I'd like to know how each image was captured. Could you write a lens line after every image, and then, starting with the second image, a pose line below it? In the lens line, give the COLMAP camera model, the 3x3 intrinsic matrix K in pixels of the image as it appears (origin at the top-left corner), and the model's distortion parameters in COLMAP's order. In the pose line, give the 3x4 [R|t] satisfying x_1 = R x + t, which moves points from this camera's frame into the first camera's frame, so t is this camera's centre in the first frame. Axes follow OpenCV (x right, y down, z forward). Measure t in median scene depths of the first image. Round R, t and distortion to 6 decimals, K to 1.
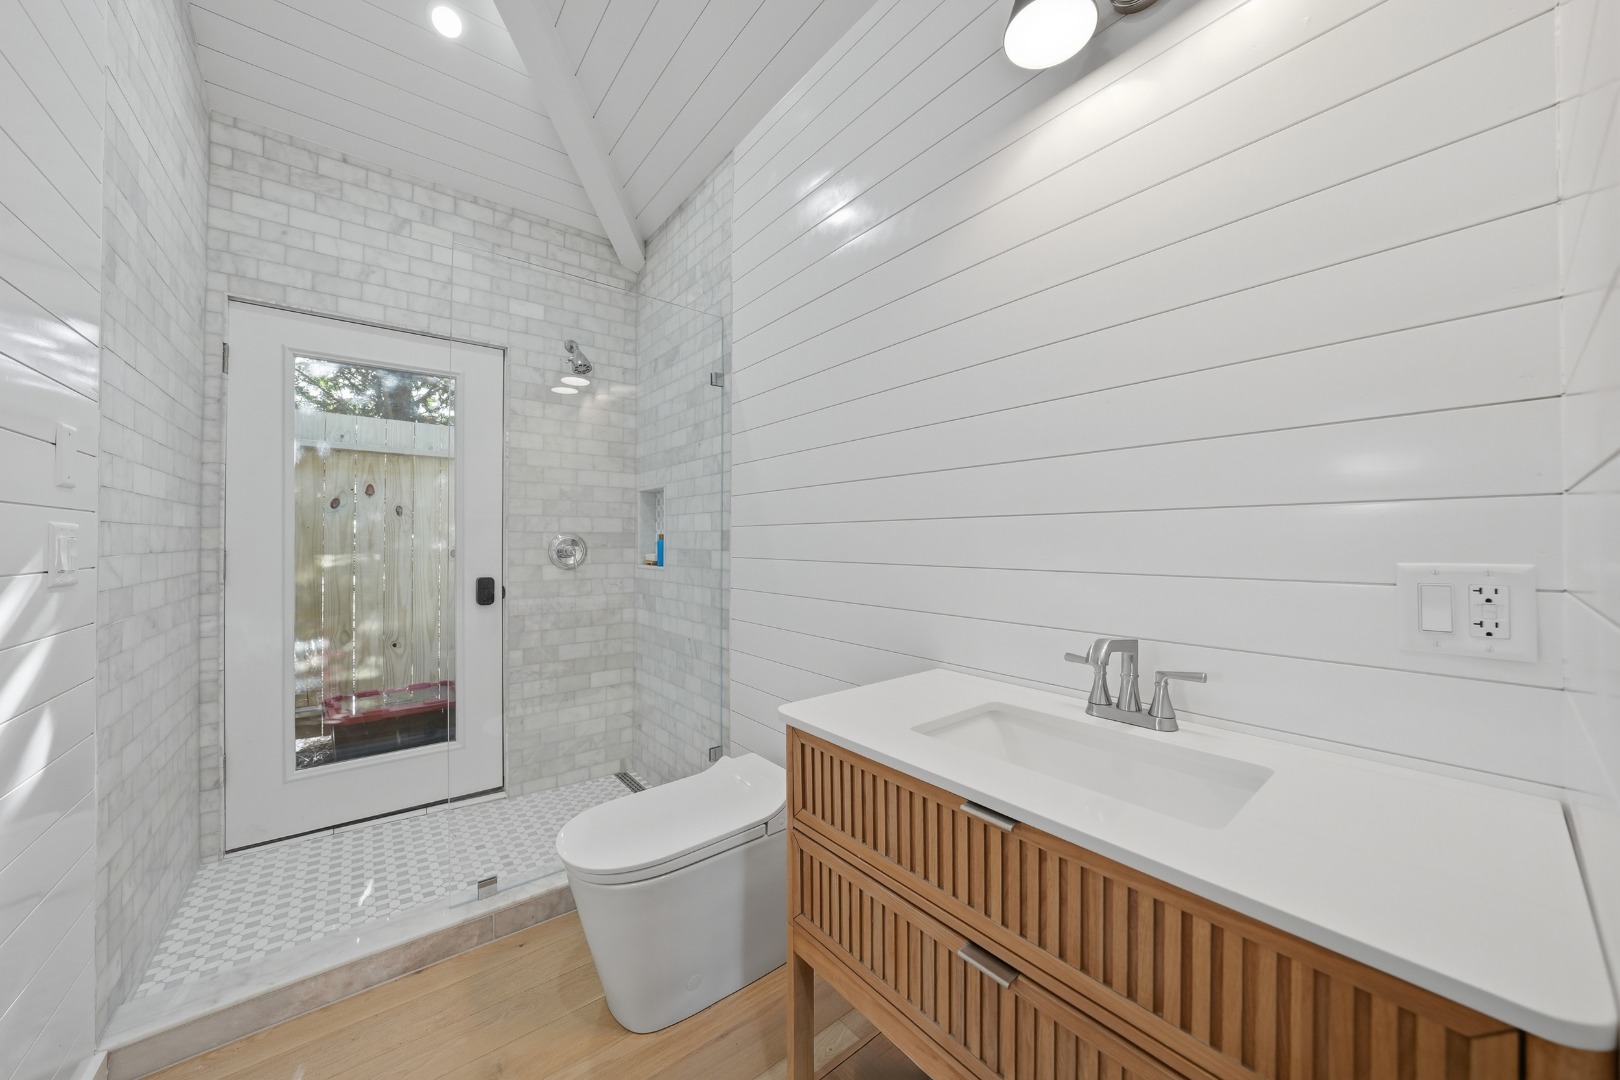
lens RADIAL K [[557.9, 0, 810.0], [0, 557.9, 538.8], [0, 0, 1]] dist [-0.027710, 0.006385]
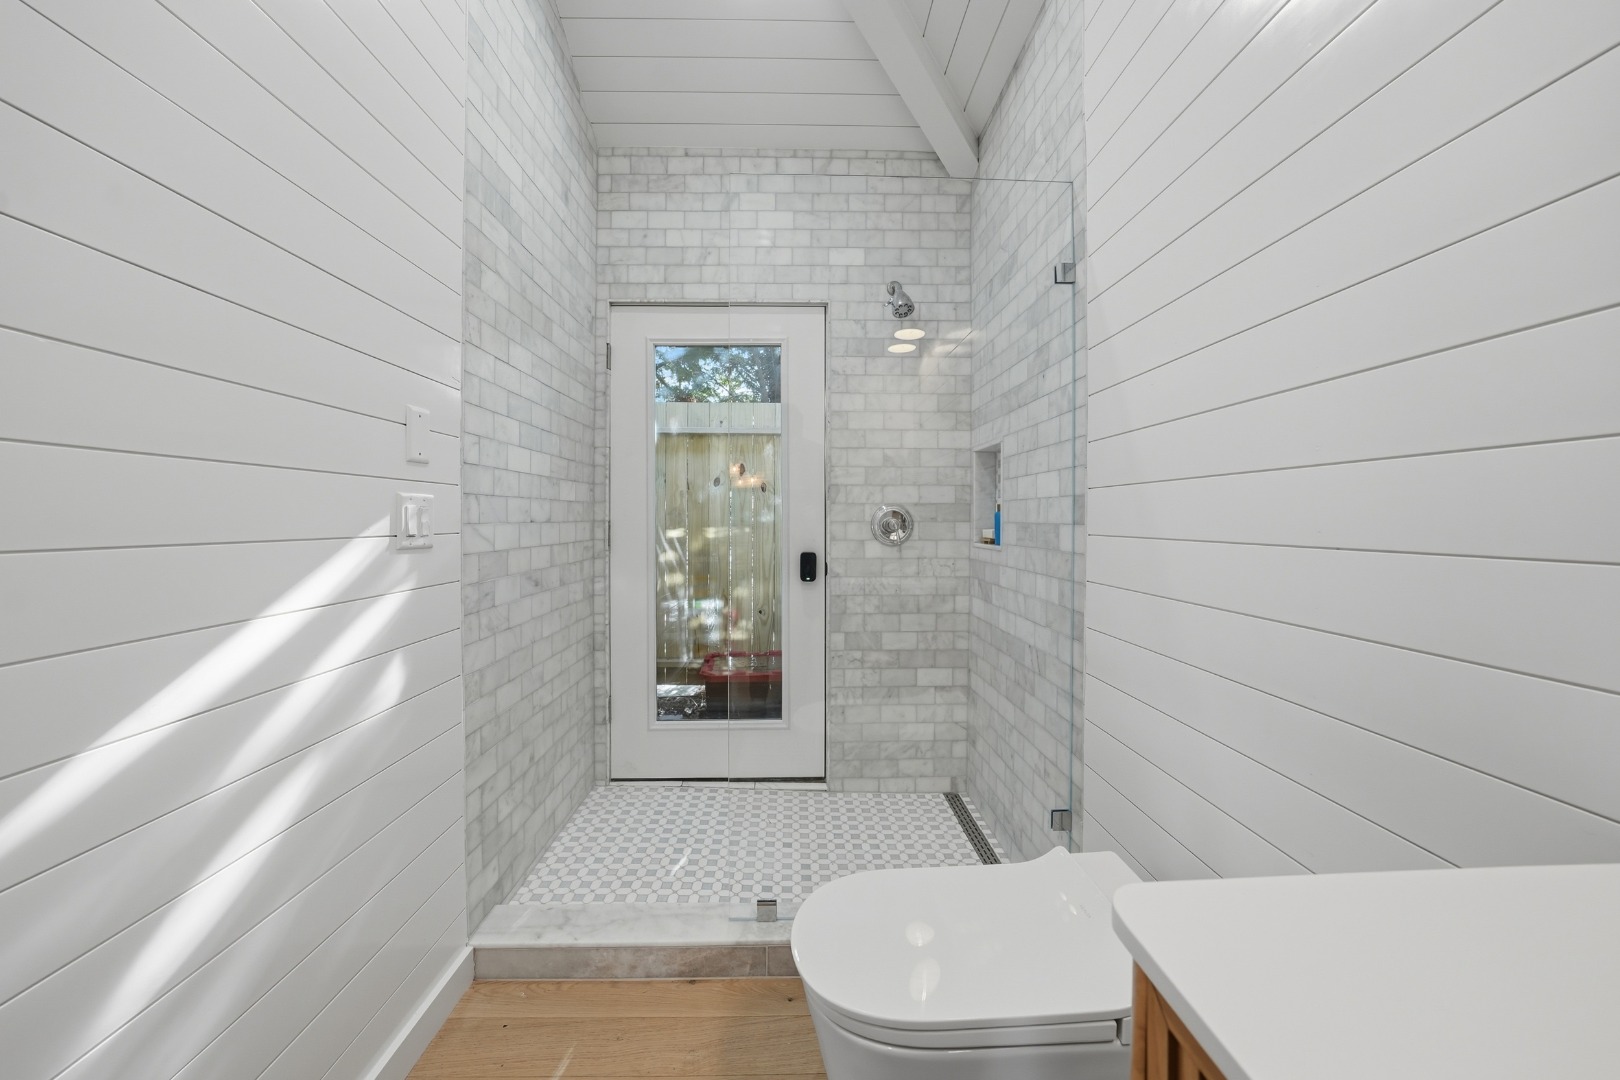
lens RADIAL K [[574.9, 0, 811.2], [0, 574.9, 521.0], [0, 0, 1]] dist [-0.025190, -0.000012]
pose [[0.797127, 0.002301, -0.603807, 0.007133], [0.003357, 0.999960, 0.008242, 0.009516], [0.603802, -0.008597, 0.797088, 0.243223]]
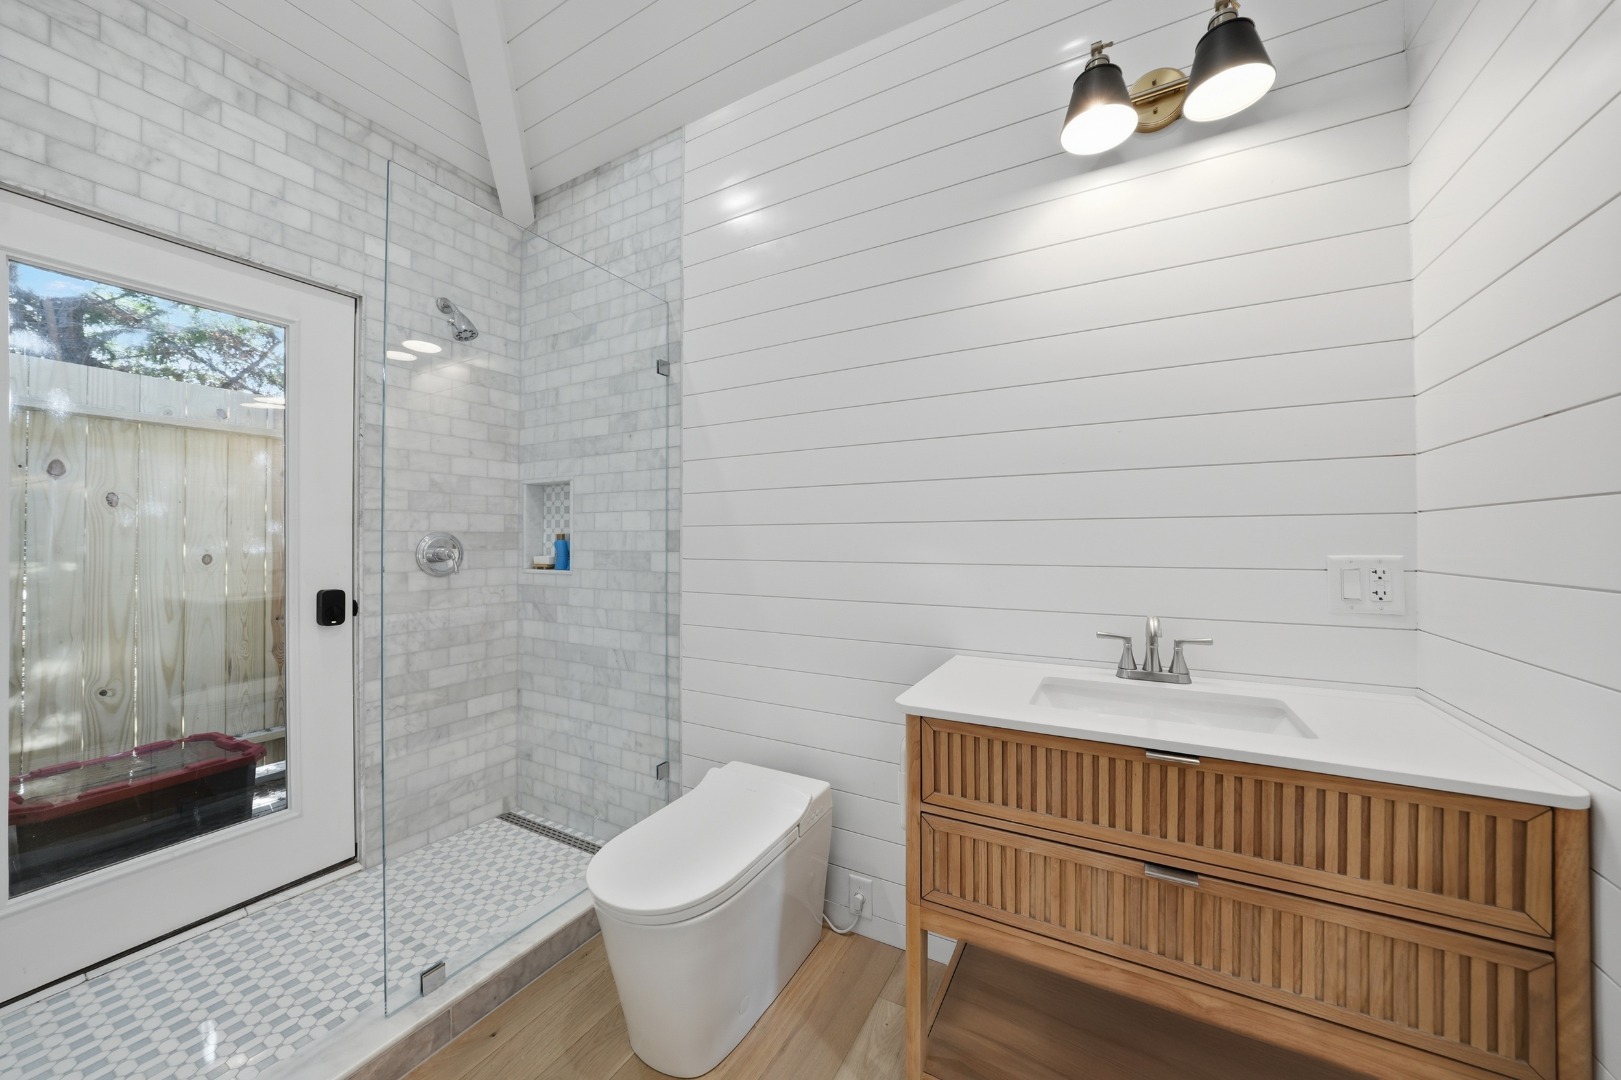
lens RADIAL K [[562.9, 0, 811.6], [0, 562.9, 535.7], [0, 0, 1]] dist [-0.028327, 0.006861]
pose [[0.926848, -0.000459, 0.375437, -0.276858], [0.001444, 0.999996, -0.002341, -0.003093], [-0.375434, 0.002712, 0.926845, 0.037011]]
